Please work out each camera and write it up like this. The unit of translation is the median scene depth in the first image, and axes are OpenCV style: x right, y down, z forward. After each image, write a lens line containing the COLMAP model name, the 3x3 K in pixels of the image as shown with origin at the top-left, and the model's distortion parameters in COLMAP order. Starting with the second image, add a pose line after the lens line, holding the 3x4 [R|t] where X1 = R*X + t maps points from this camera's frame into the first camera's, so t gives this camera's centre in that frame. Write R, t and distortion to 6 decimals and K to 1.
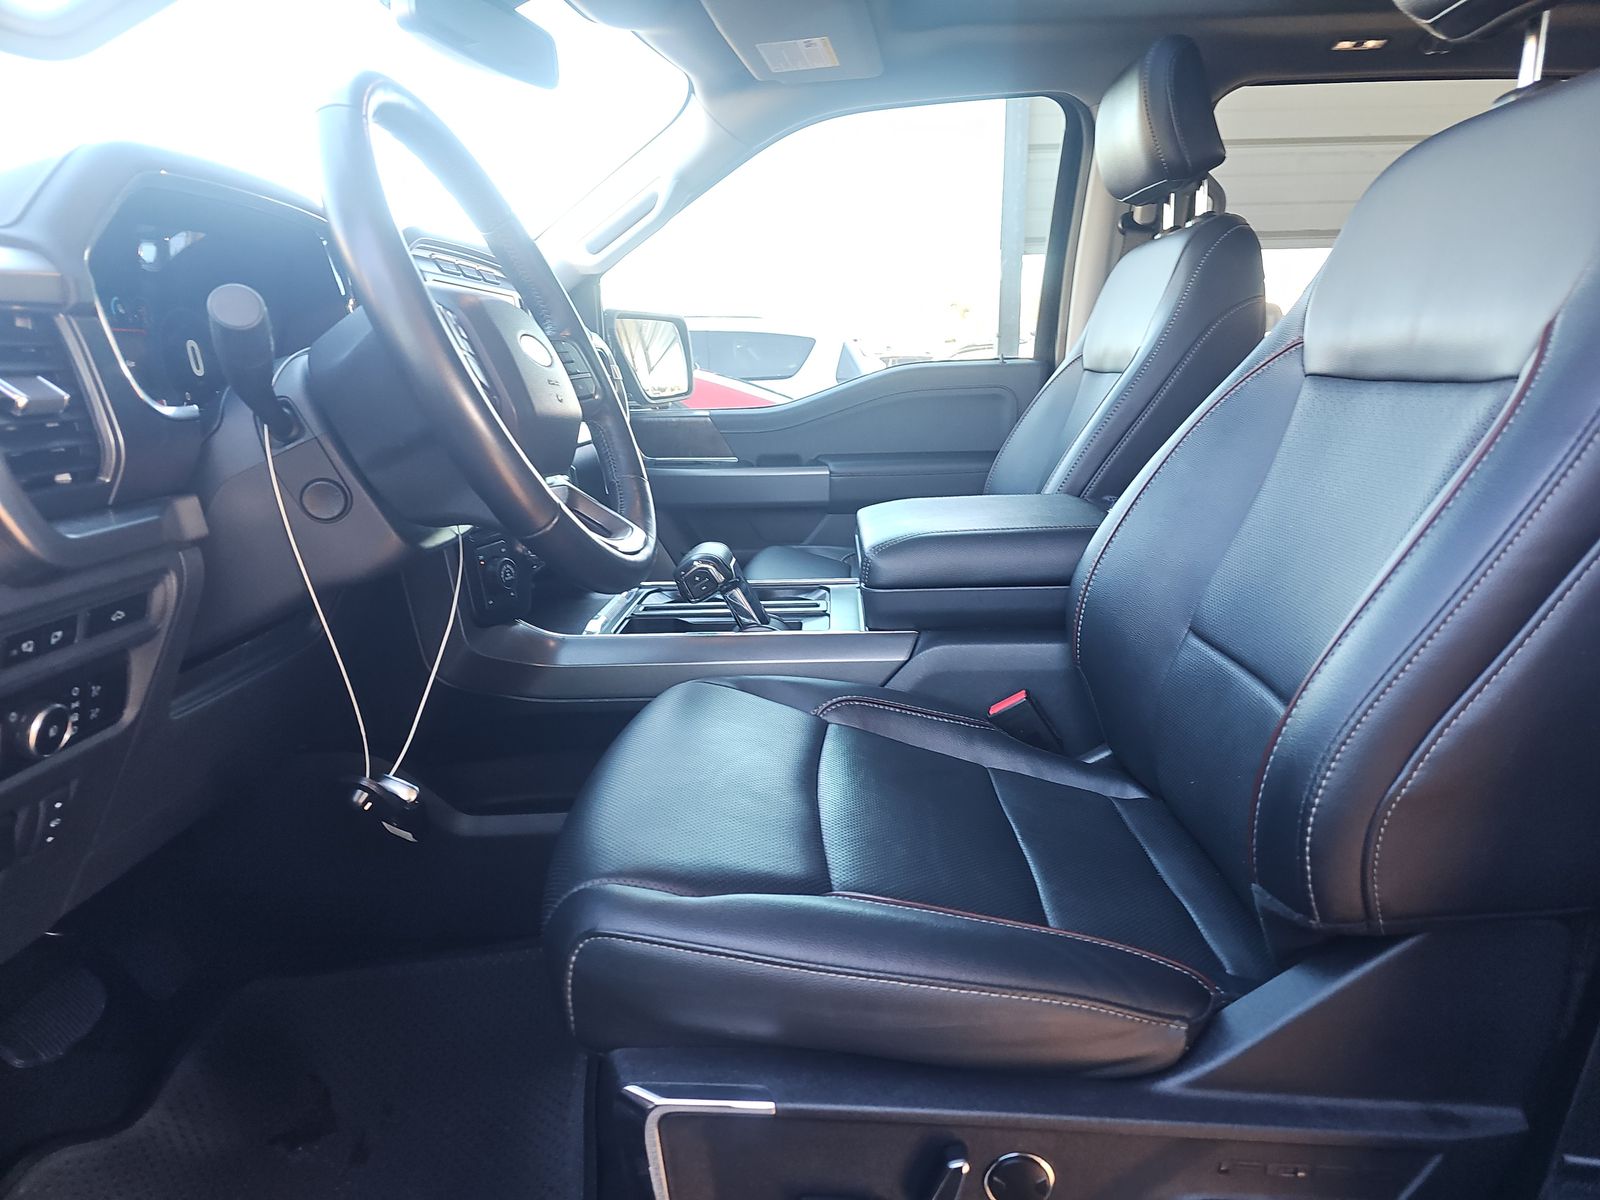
lens RADIAL K [[1058.4, 0, 817.3], [0, 1058.4, 600.3], [0, 0, 1]] dist [0.007087, -0.004738]
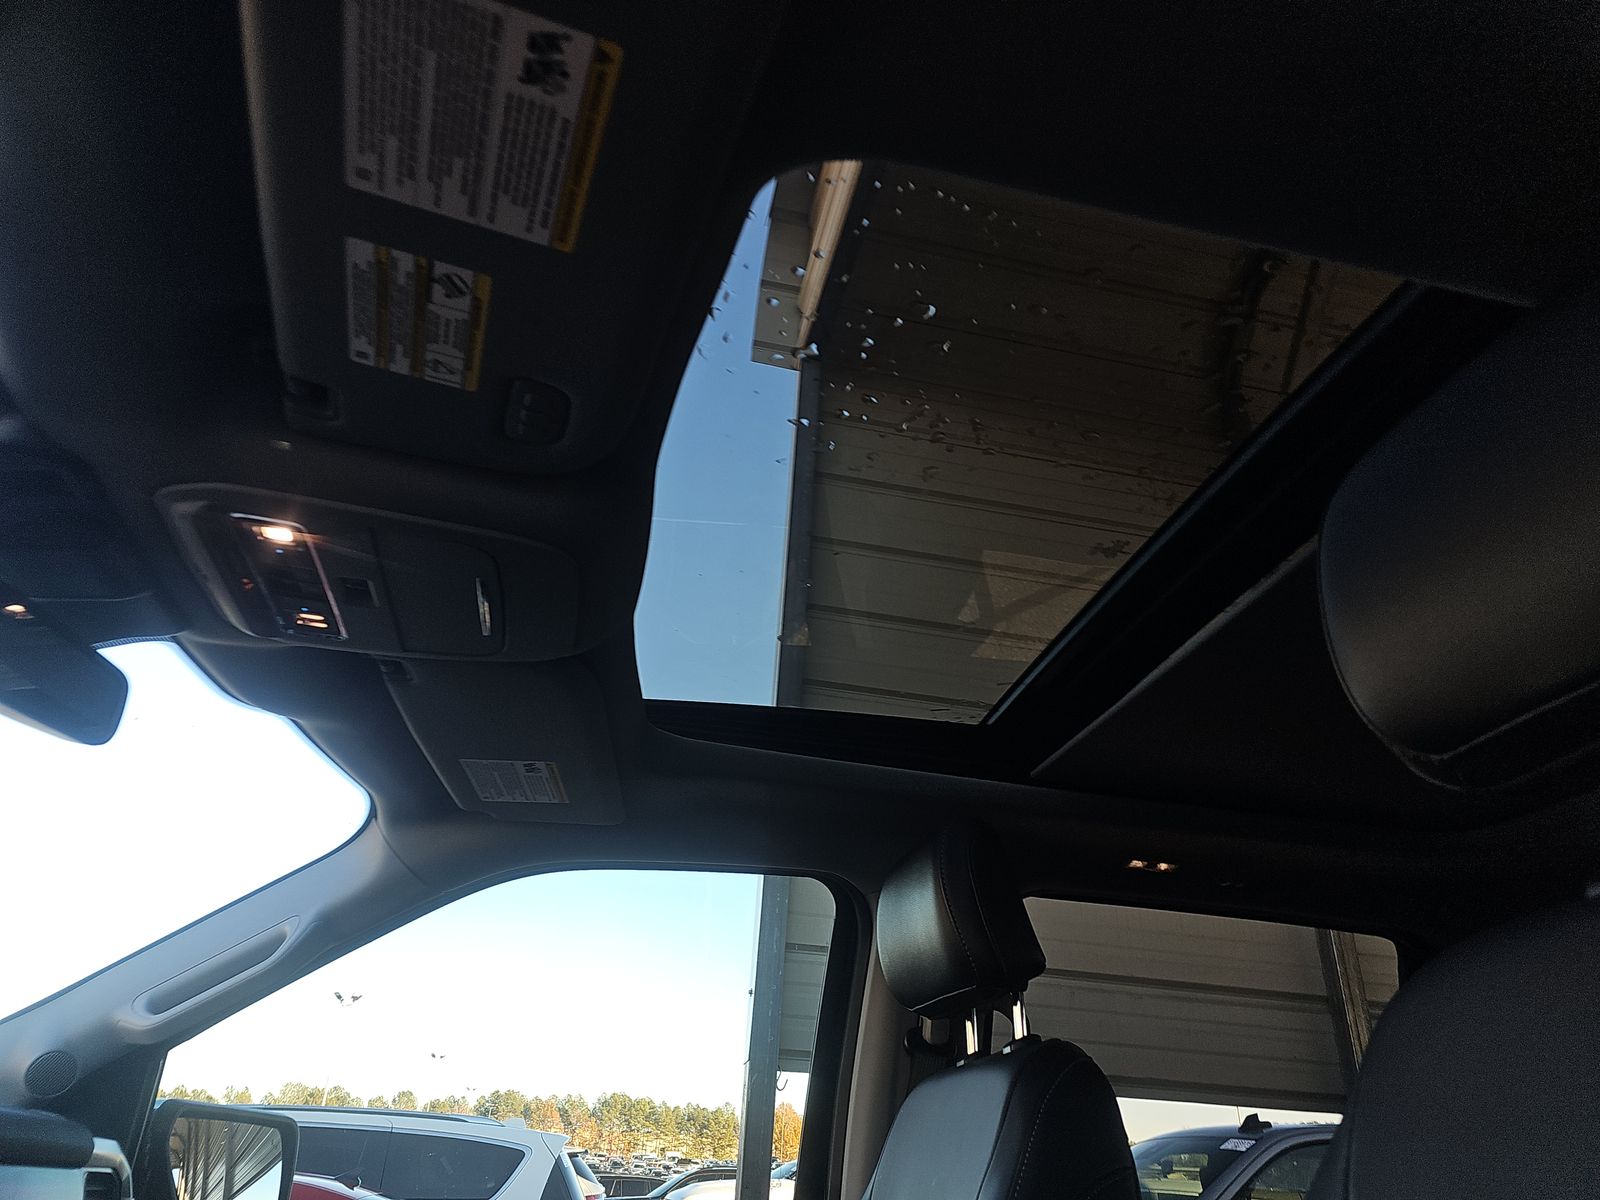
lens RADIAL K [[1058.4, 0, 817.3], [0, 1058.4, 600.3], [0, 0, 1]] dist [0.007087, -0.004738]
pose [[0.971406, 0.165865, 0.169882, 0.038871], [-0.011902, 0.748635, -0.662876, -0.085493], [-0.237127, 0.641899, 0.729202, 0.253308]]
